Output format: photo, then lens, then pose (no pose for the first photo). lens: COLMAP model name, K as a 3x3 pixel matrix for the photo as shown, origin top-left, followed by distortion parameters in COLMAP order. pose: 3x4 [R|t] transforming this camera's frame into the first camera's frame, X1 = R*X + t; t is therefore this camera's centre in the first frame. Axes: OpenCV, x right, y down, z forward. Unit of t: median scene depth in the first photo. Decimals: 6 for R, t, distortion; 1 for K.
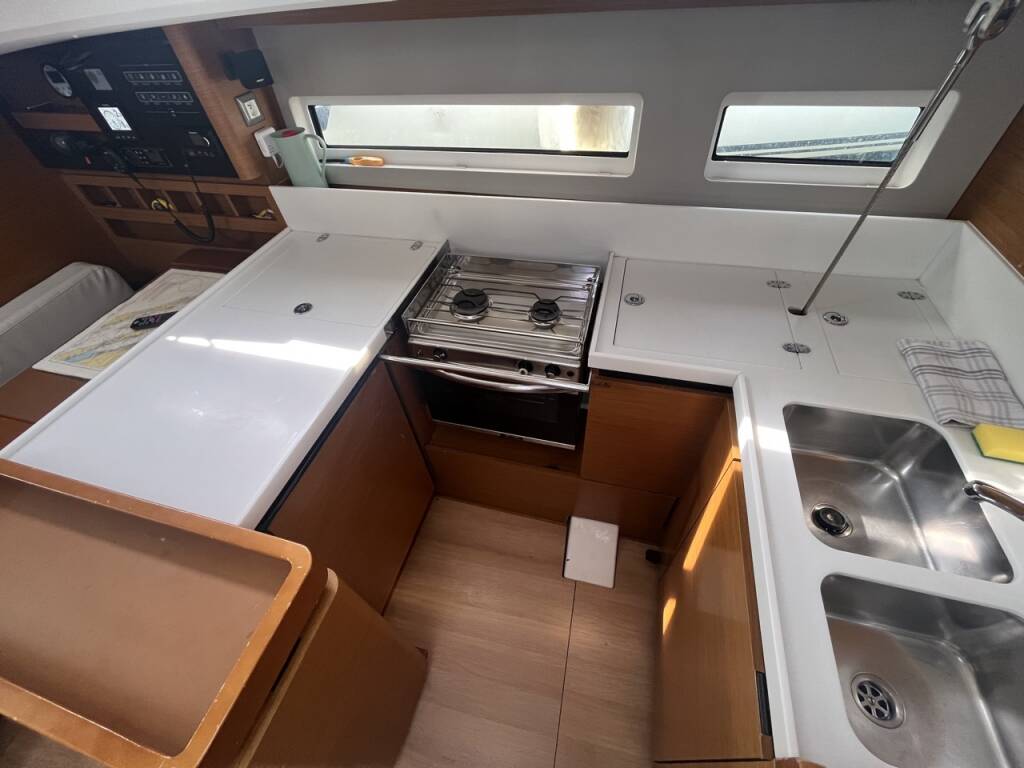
lens RADIAL K [[412.9, 0, 513.2], [0, 412.9, 385.9], [0, 0, 1]] dist [-0.006604, 0.001021]
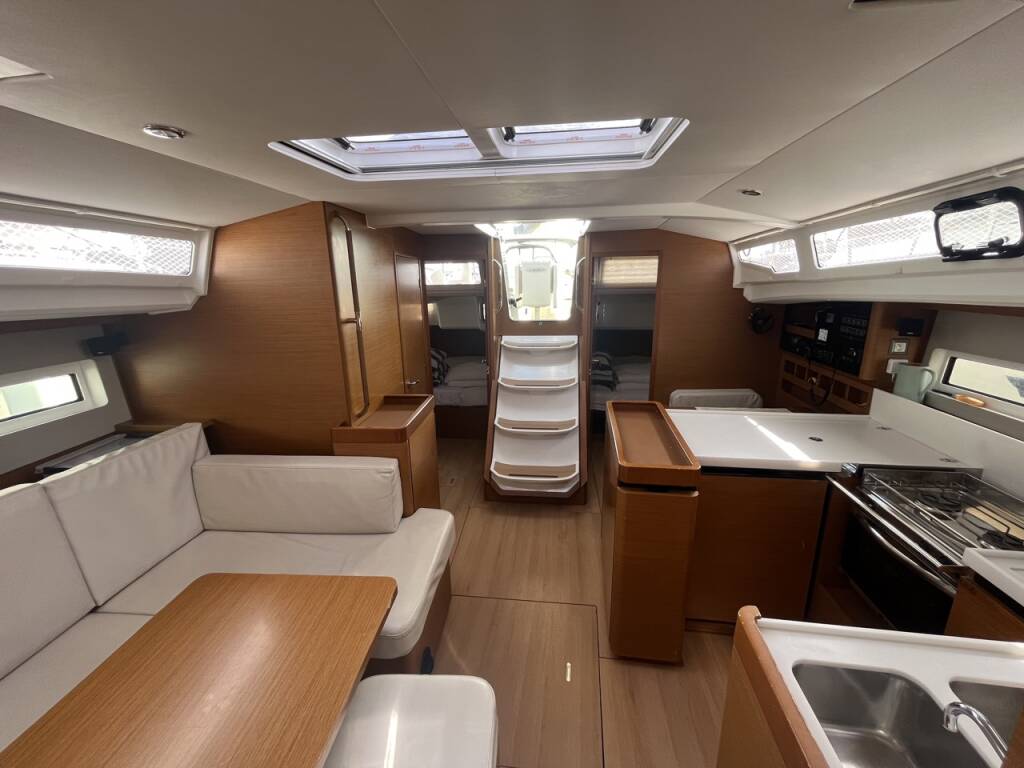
lens RADIAL K [[412.9, 0, 508.8], [0, 412.9, 381.4], [0, 0, 1]] dist [-0.006604, 0.001021]
pose [[0.097908, 0.293977, -0.950785, 0.703181], [-0.723919, 0.676616, 0.134659, 0.263300], [0.682902, 0.675107, 0.279061, -0.340294]]
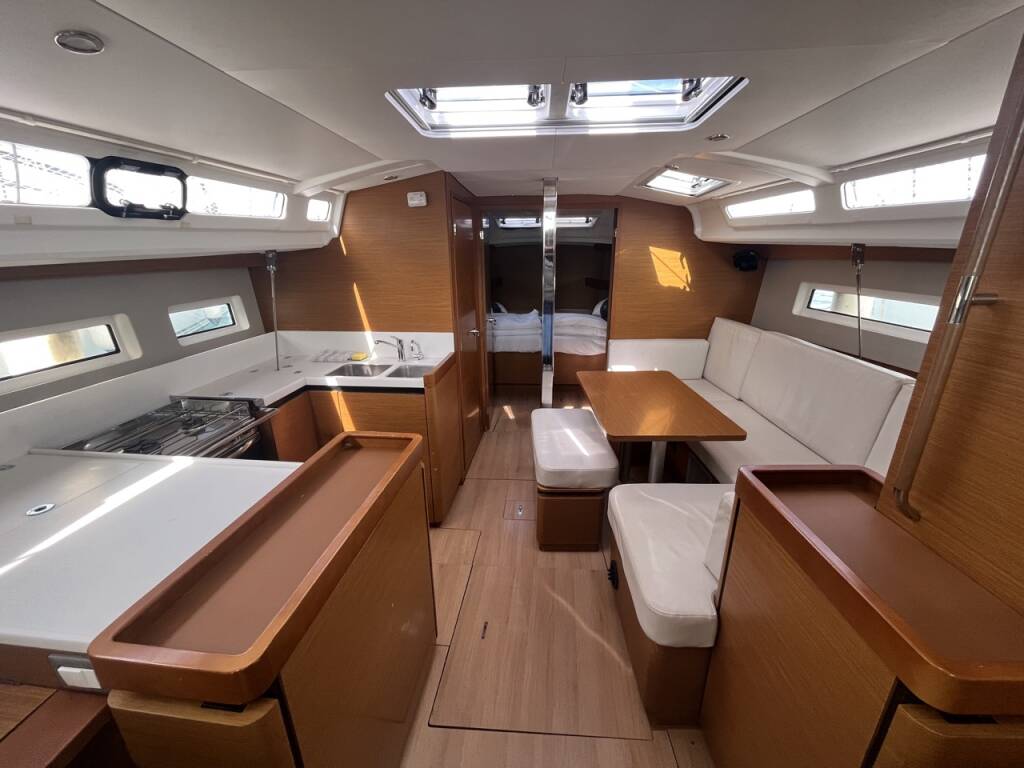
lens RADIAL K [[412.9, 0, 509.6], [0, 412.9, 387.3], [0, 0, 1]] dist [-0.006604, 0.001021]
pose [[-0.153335, -0.253305, 0.955157, -1.297421], [0.737641, 0.613847, 0.281206, 0.142713], [-0.657552, 0.747682, 0.092724, 0.011501]]
